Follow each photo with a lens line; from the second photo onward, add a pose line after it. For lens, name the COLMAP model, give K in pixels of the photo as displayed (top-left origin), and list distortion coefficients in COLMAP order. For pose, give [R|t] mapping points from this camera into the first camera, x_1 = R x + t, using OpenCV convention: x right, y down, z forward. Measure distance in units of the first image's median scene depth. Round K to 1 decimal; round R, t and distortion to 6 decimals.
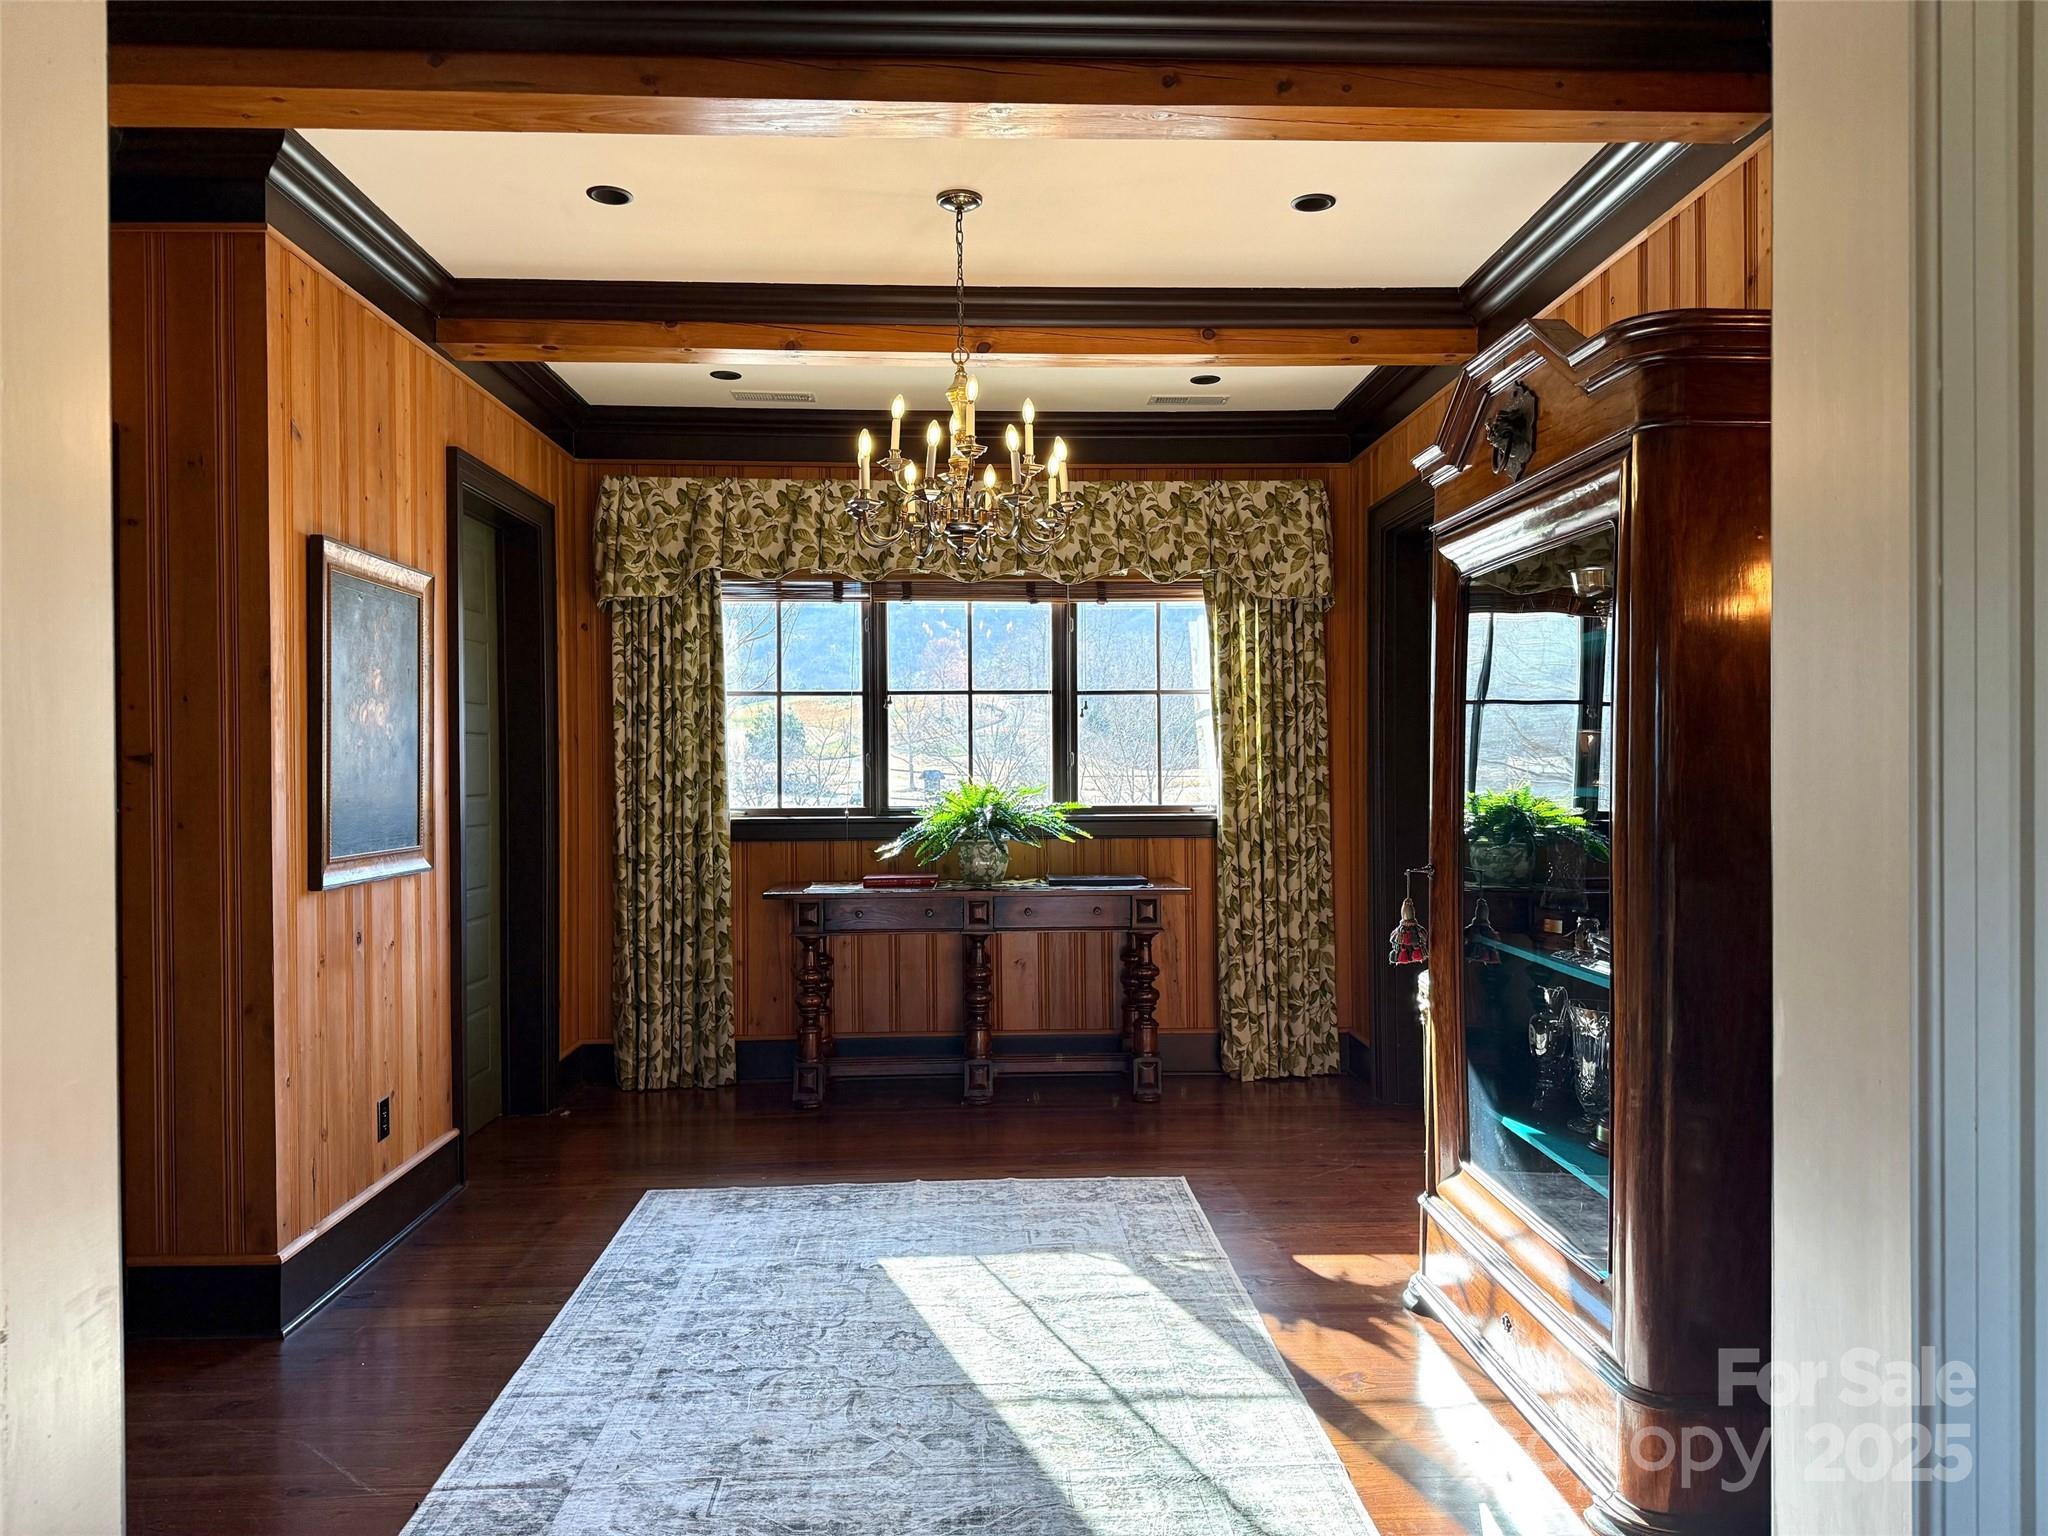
lens RADIAL K [[1449.9, 0, 1024.0], [0, 1449.9, 768.0], [0, 0, 1]] dist [0.186778, -0.296719]
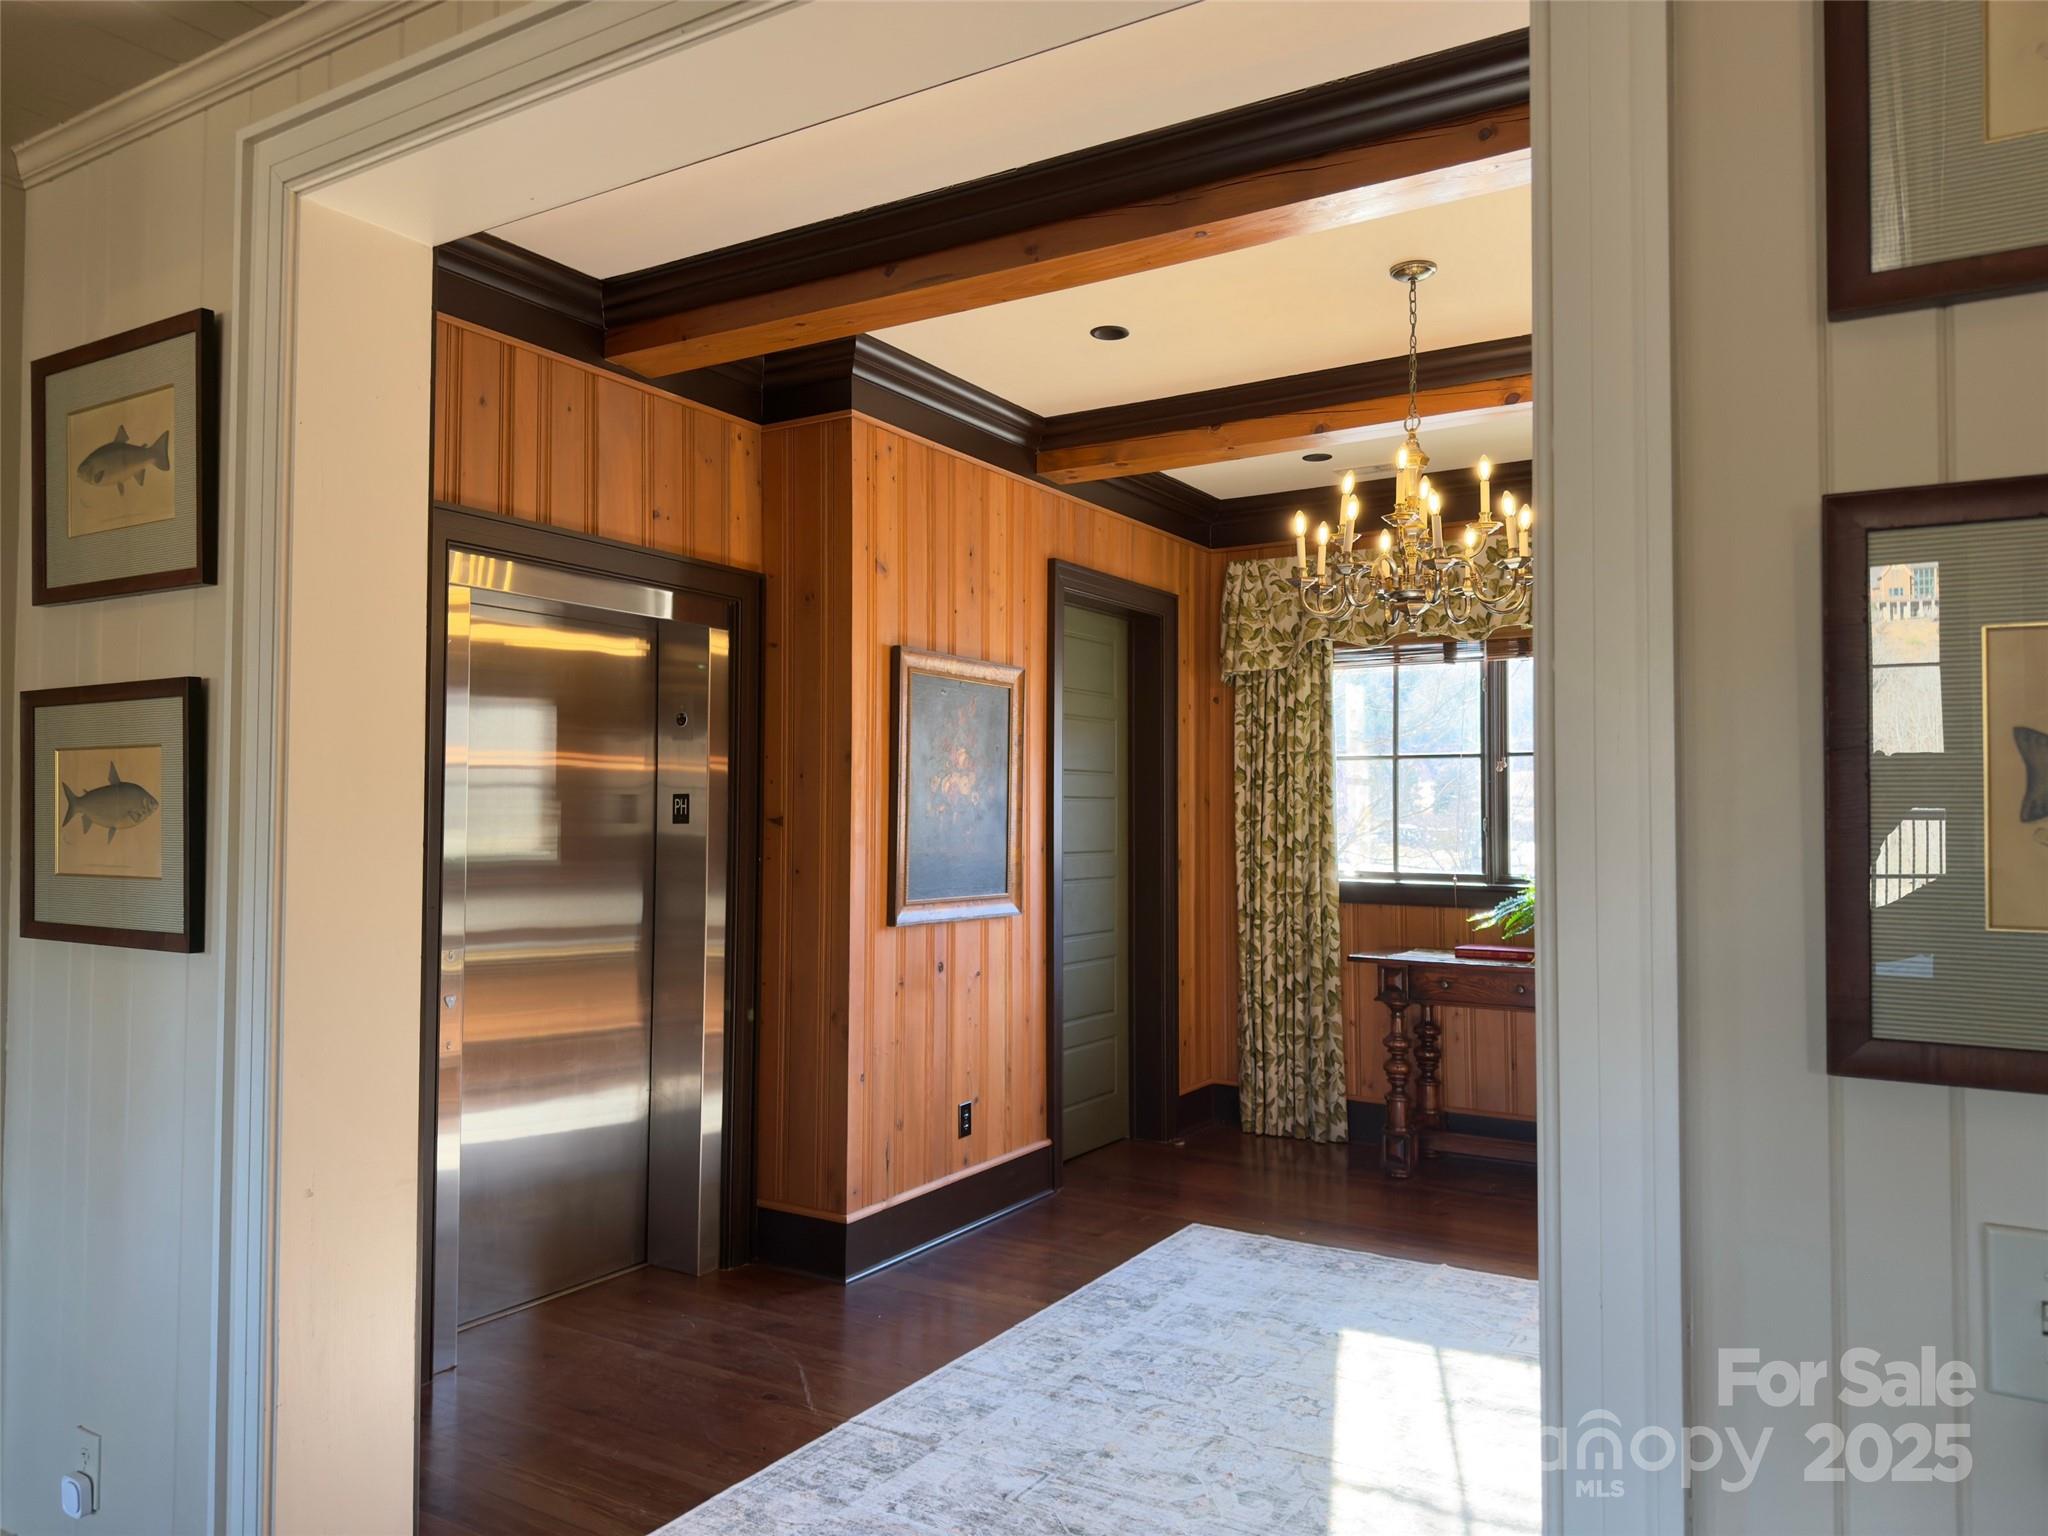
lens RADIAL K [[1449.9, 0, 1024.0], [0, 1449.9, 768.0], [0, 0, 1]] dist [0.186778, -0.296719]
pose [[0.831210, -0.009582, -0.555876, 0.201243], [-0.011029, 0.999371, -0.033718, -0.007567], [0.555850, 0.034158, 0.830581, 0.021572]]
